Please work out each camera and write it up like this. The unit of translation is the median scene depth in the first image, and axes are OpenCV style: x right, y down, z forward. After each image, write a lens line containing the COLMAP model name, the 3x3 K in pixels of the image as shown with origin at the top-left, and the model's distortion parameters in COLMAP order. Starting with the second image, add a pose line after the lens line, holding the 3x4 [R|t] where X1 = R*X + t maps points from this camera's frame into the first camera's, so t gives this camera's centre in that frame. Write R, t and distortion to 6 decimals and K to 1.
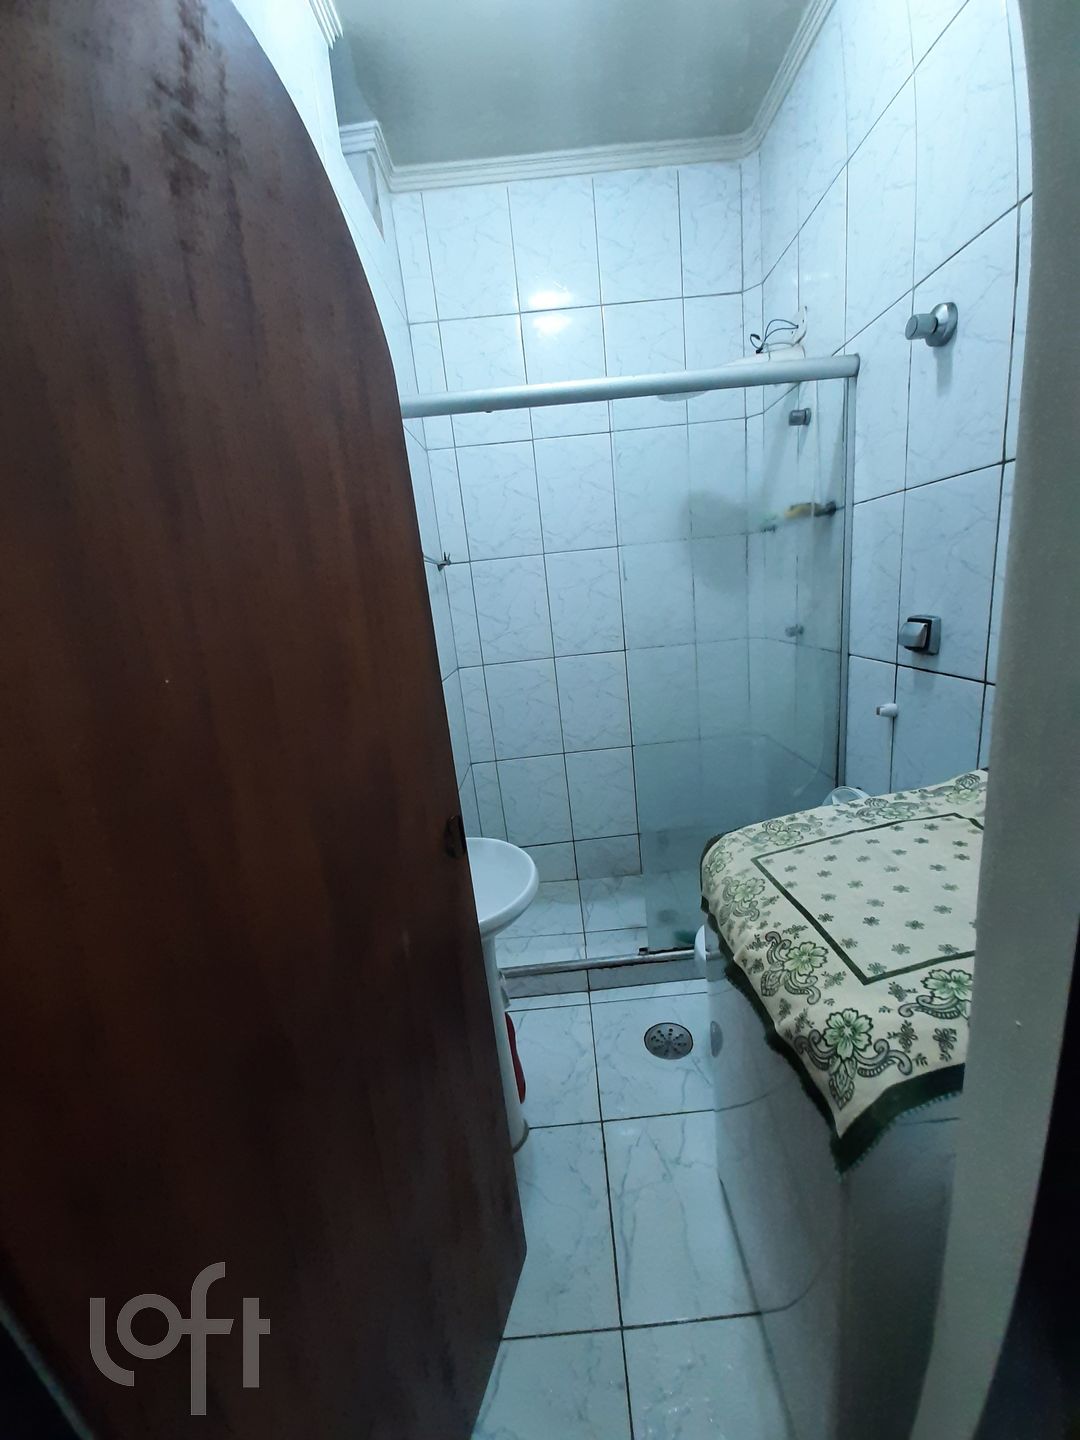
lens RADIAL K [[571.3, 0, 563.1], [0, 571.3, 724.4], [0, 0, 1]] dist [0.019872, -0.017698]
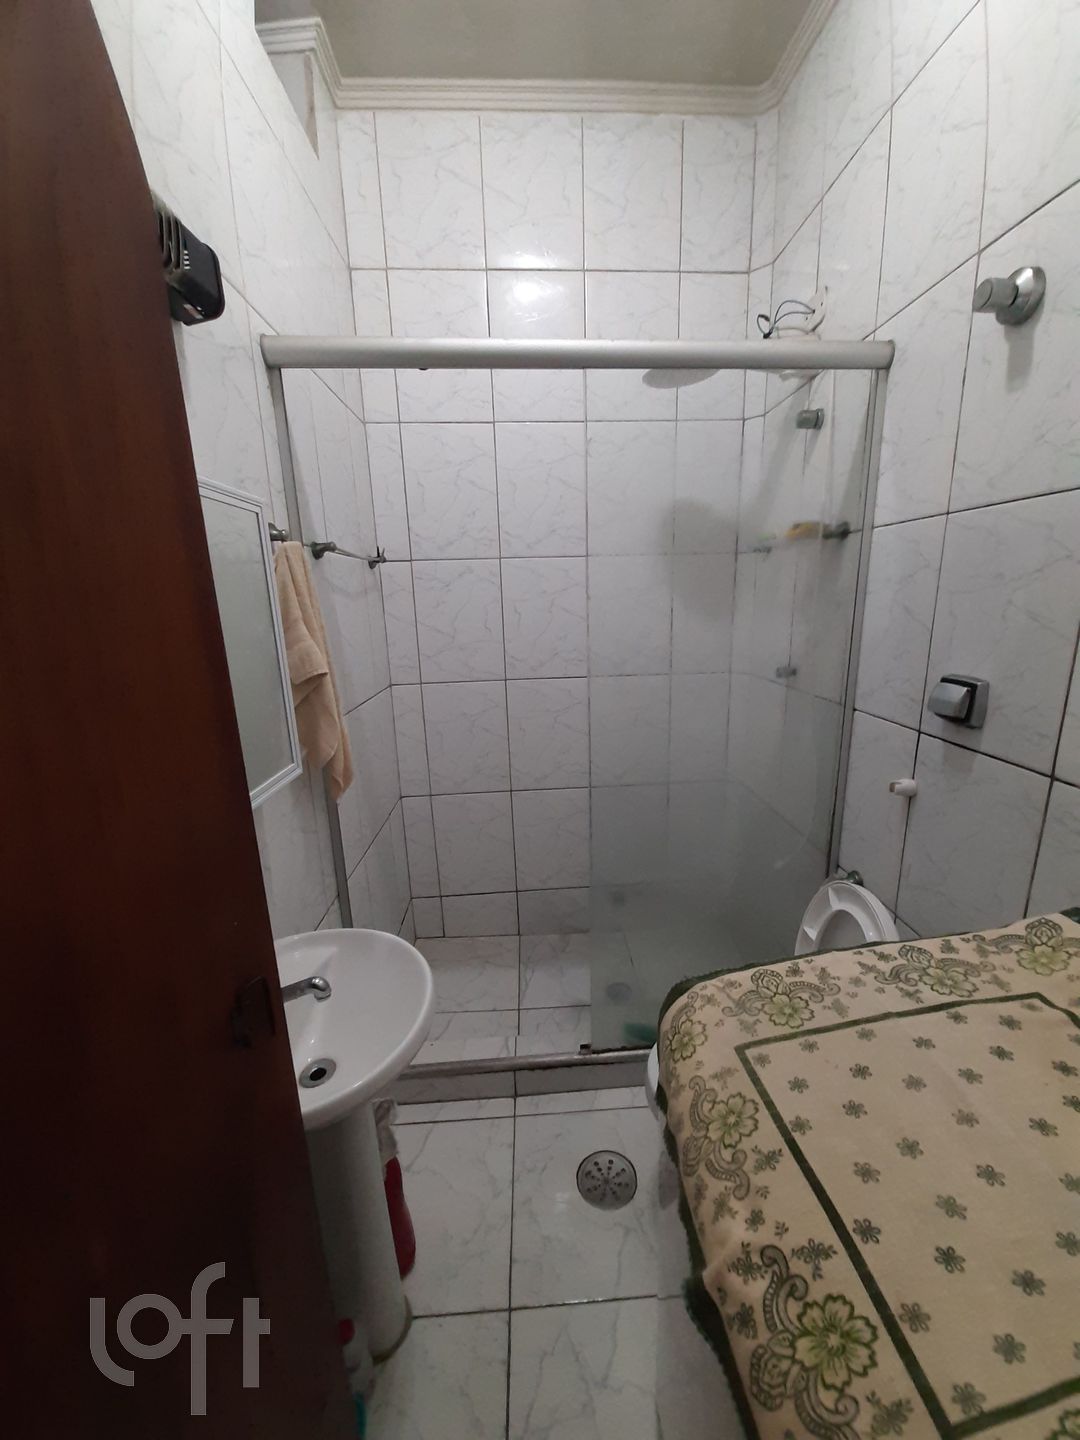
lens RADIAL K [[571.3, 0, 563.1], [0, 571.3, 724.4], [0, 0, 1]] dist [0.019872, -0.017698]
pose [[0.996749, 0.062937, 0.050311, 0.049005], [-0.062458, 0.997986, -0.011052, -0.073521], [-0.050905, 0.007874, 0.998672, 0.227245]]
